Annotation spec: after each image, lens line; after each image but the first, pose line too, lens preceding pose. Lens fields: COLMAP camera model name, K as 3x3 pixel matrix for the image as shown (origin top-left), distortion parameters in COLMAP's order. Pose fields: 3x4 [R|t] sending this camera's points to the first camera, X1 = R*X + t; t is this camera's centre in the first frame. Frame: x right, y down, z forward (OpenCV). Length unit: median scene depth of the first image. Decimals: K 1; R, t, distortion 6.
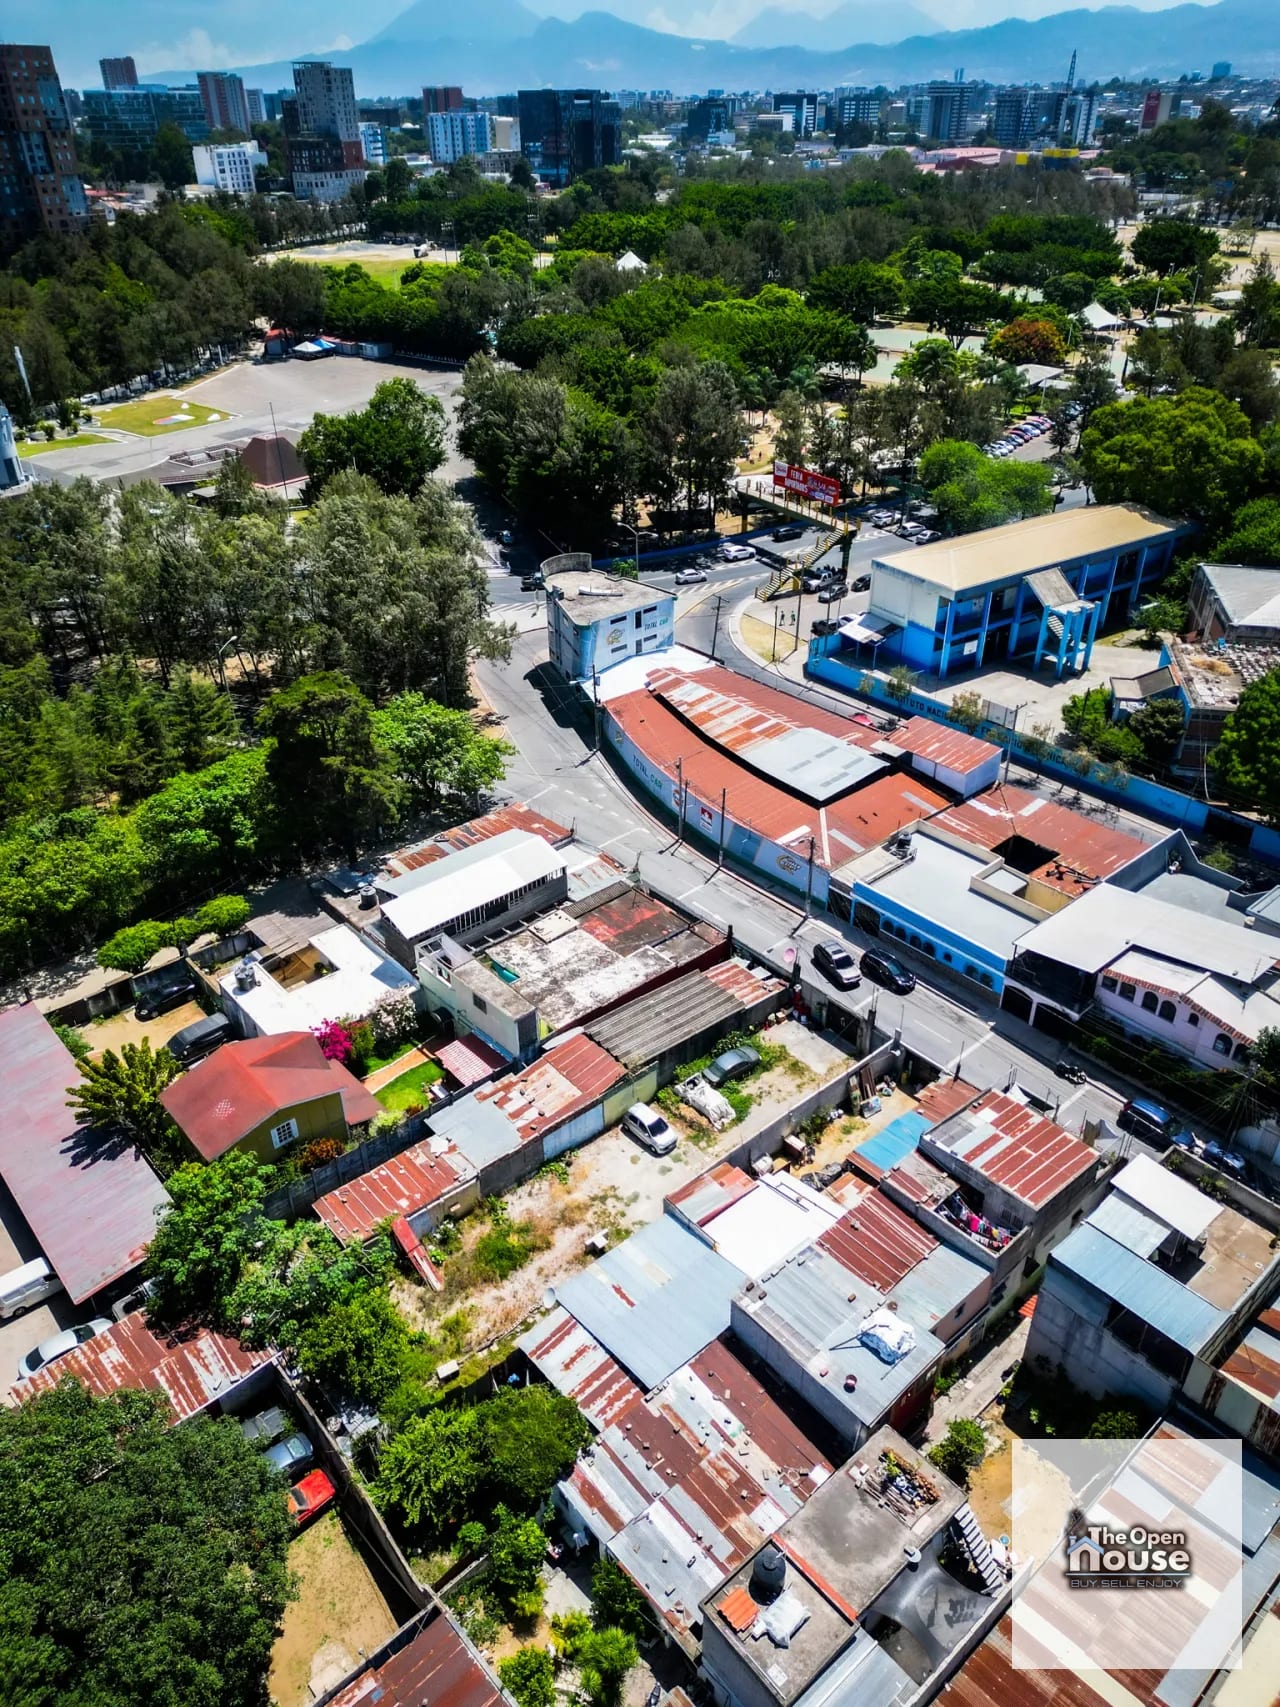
lens RADIAL K [[1199.5, 0, 632.3], [0, 1199.5, 844.9], [0, 0, 1]] dist [0.091048, -0.093400]
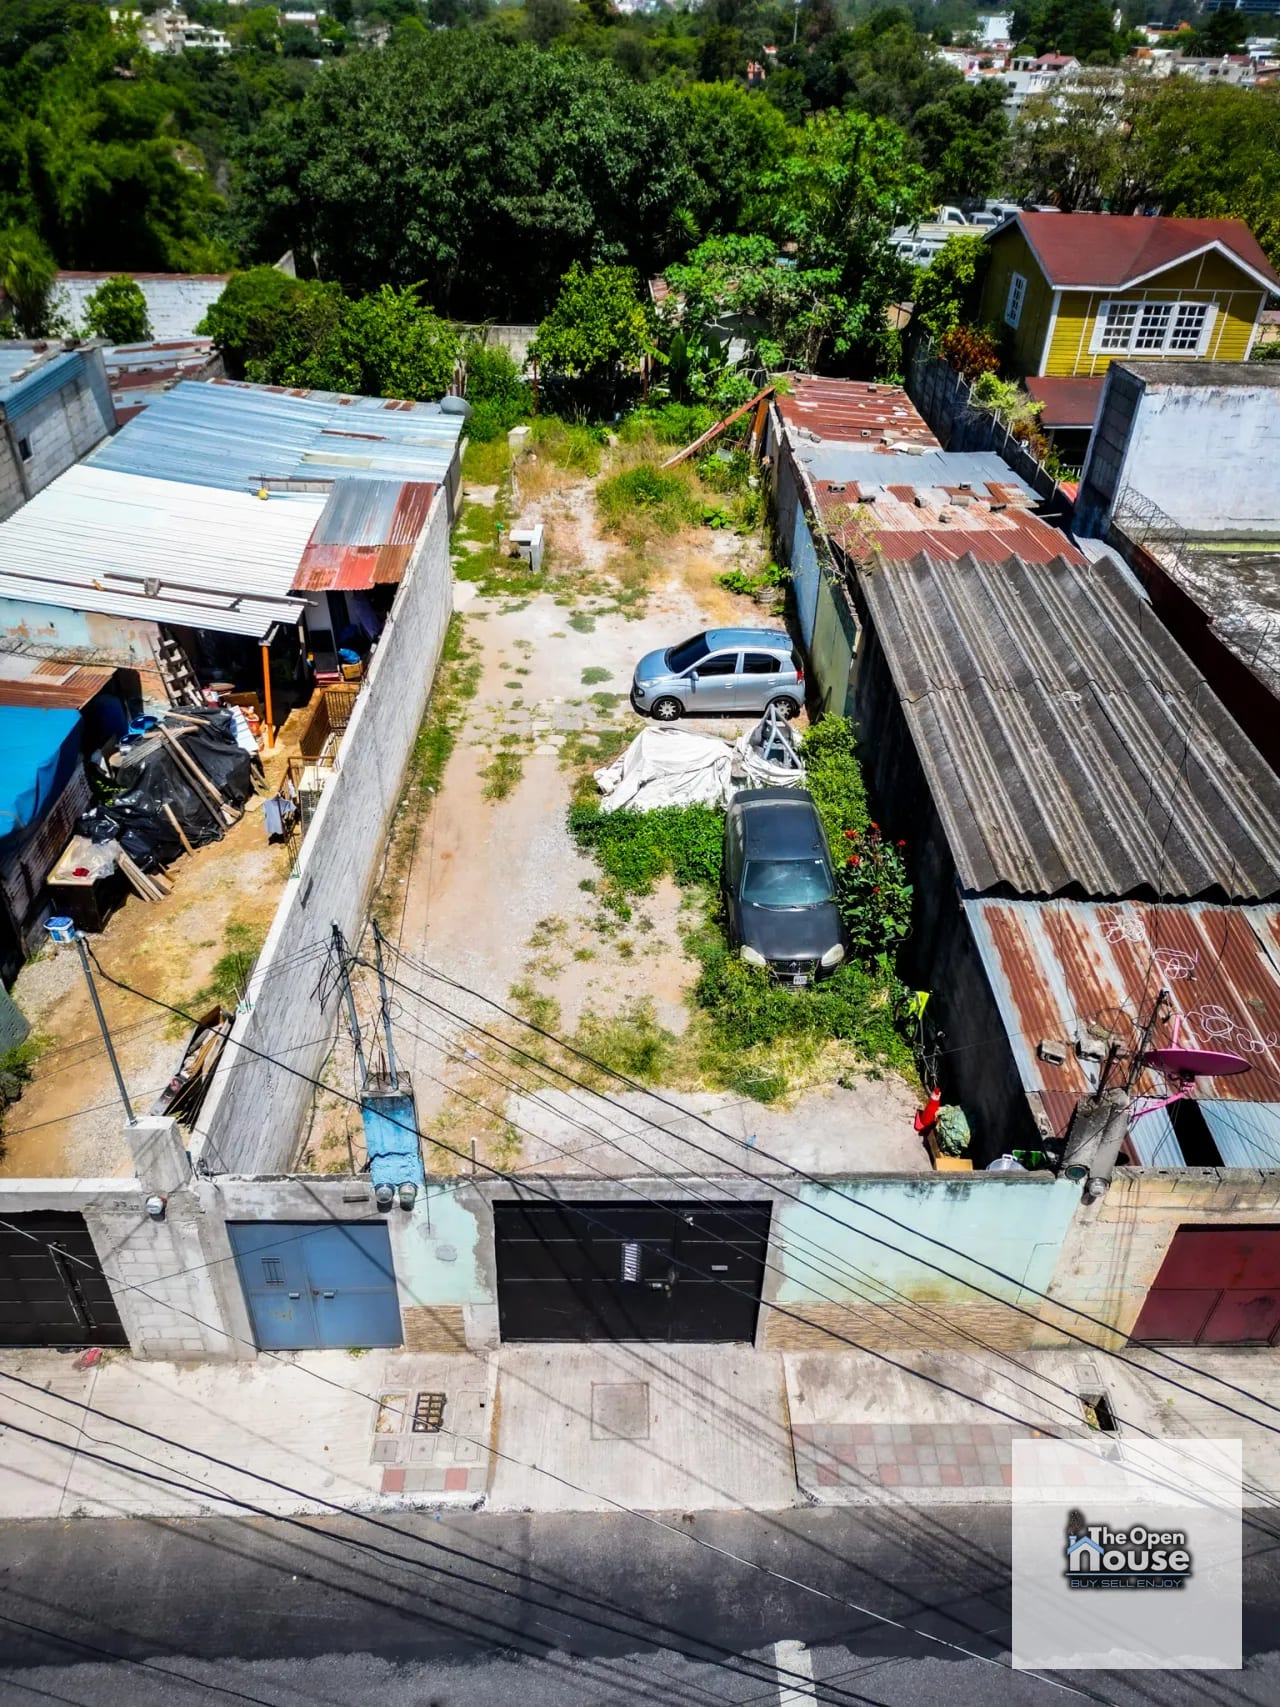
lens RADIAL K [[1187.9, 0, 641.1], [0, 1187.9, 862.2], [0, 0, 1]] dist [0.088263, -0.084855]
pose [[-0.641613, 0.435099, -0.631682, 0.255864], [-0.425717, 0.483051, 0.765132, 0.006727], [0.638043, 0.759836, -0.124702, 1.013808]]
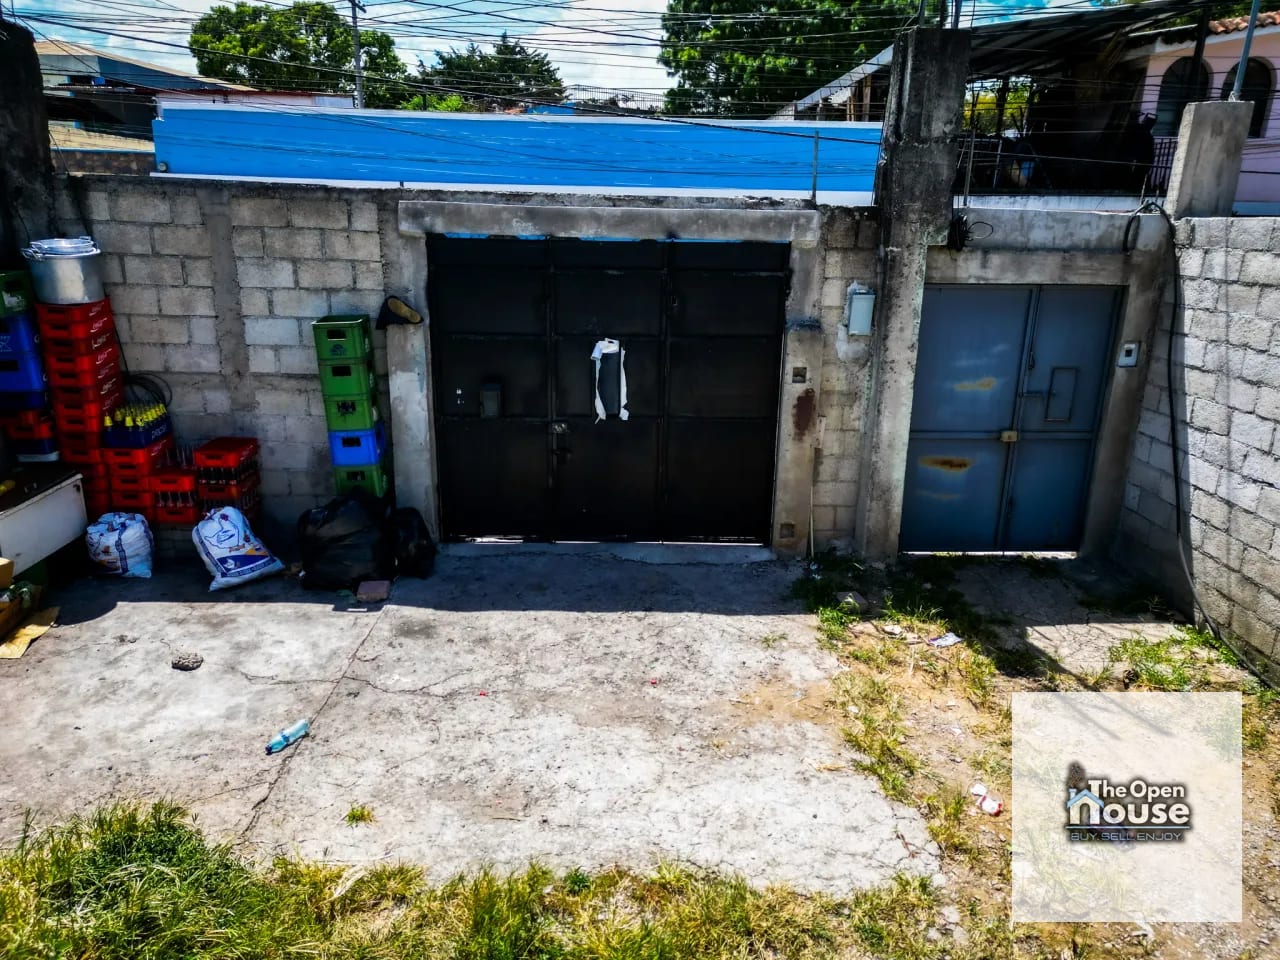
lens RADIAL K [[890.8, 0, 640.0], [0, 890.8, 480.0], [0, 0, 1]] dist [0.088263, -0.084855]
pose [[0.638849, -0.198425, 0.743303, 0.114561], [0.382758, 0.920081, -0.083354, 0.169011], [-0.667360, 0.337755, 0.663741, 0.975023]]
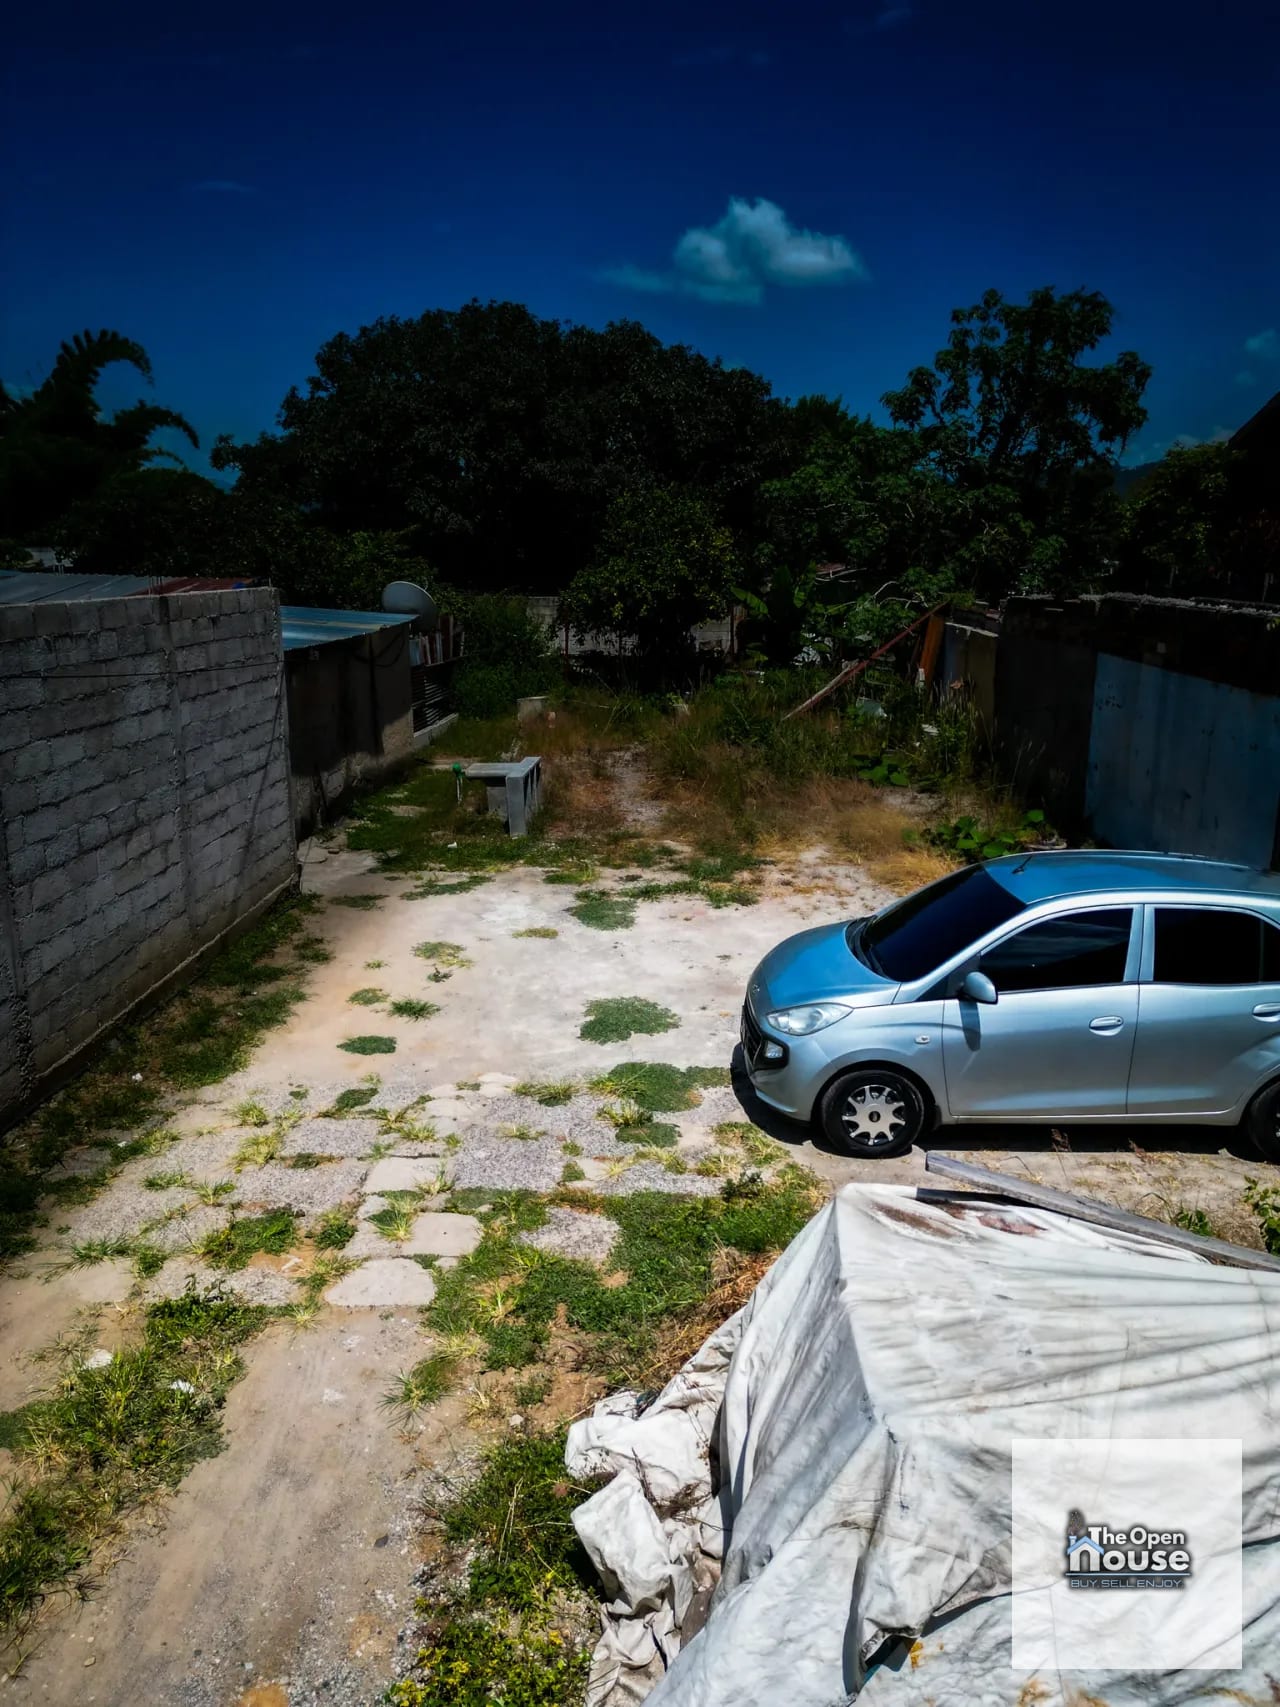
lens RADIAL K [[1187.9, 0, 641.1], [0, 1187.9, 862.2], [0, 0, 1]] dist [0.088263, -0.084855]
pose [[-0.682788, 0.186148, -0.706505, 0.101874], [-0.385687, 0.729449, 0.564933, 0.171863], [0.620521, 0.658219, -0.426264, 0.961886]]
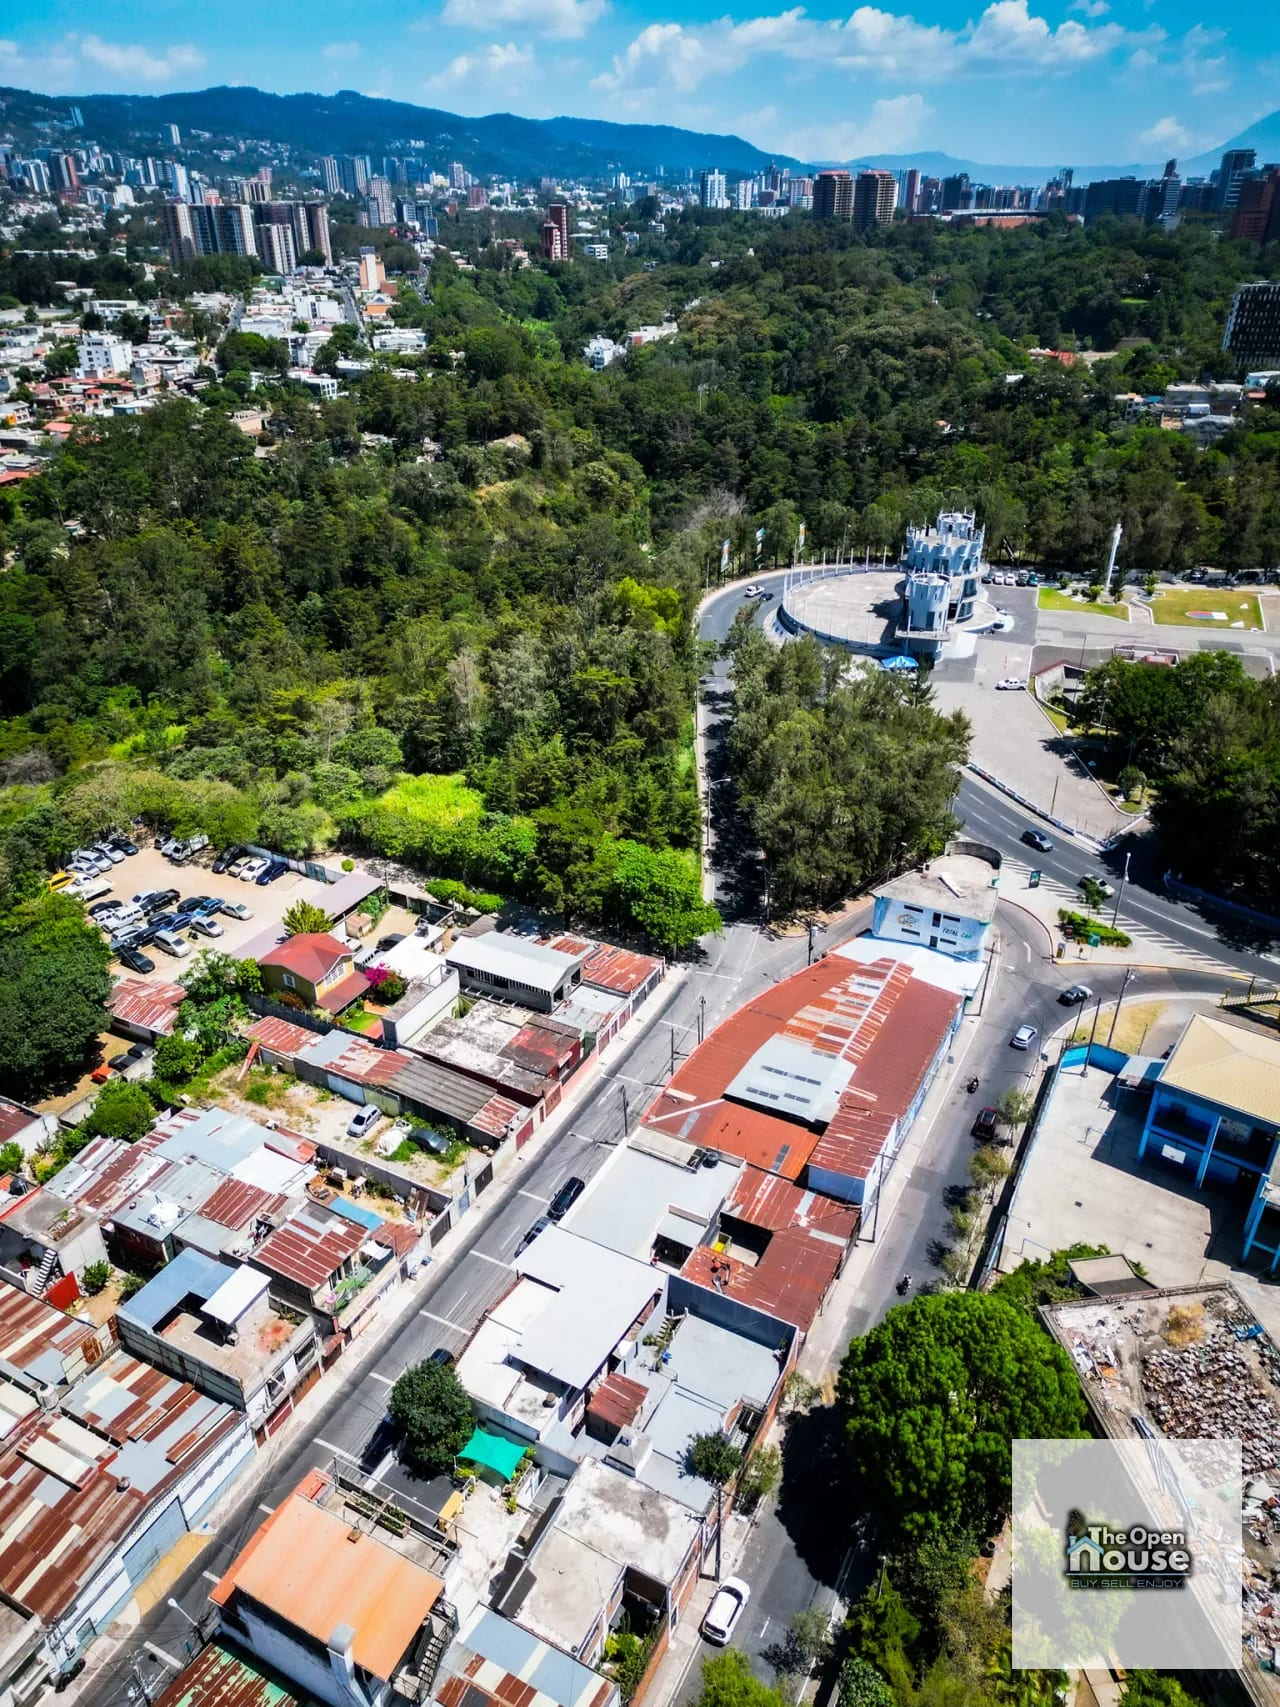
lens RADIAL K [[1138.5, 0, 640.0], [0, 1138.5, 853.5], [0, 0, 1]] dist [0.075956, -0.071248]
pose [[0.366425, 0.458797, -0.809468, 1.148412], [-0.492275, 0.833835, 0.249768, -0.583219], [0.789556, 0.306959, 0.531392, 0.356220]]
